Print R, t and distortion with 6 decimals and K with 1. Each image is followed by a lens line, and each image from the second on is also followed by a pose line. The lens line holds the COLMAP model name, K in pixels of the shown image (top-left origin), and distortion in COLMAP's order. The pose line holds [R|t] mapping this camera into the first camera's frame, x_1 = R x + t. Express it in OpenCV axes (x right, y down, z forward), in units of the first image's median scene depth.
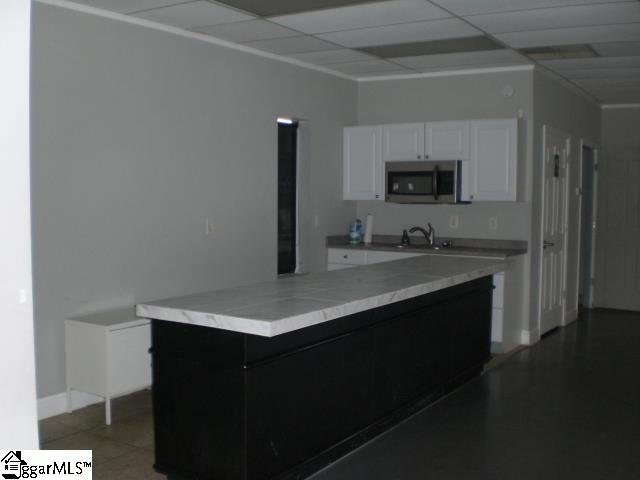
lens RADIAL K [[713.2, 0, 319.7], [0, 713.2, 240.2], [0, 0, 1]] dist [-0.096658, 0.000000]
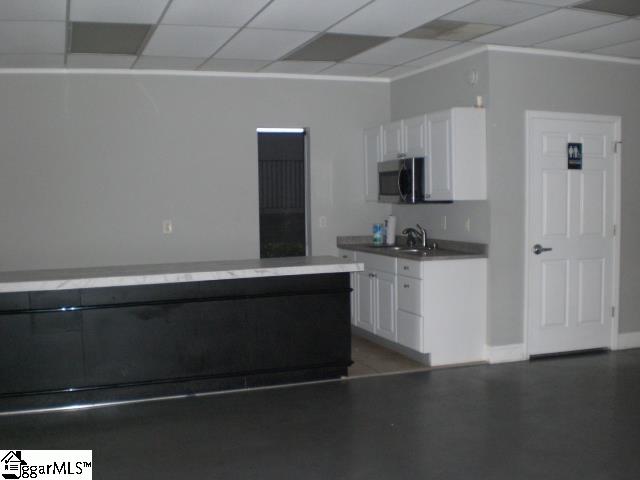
lens RADIAL K [[713.2, 0, 315.6], [0, 713.2, 241.2], [0, 0, 1]] dist [-0.096658, 0.000000]
pose [[0.789989, 0.015719, -0.612920, 0.642229], [-0.015297, 0.999865, 0.005926, -0.004503], [0.612931, 0.004694, 0.790123, 0.158608]]
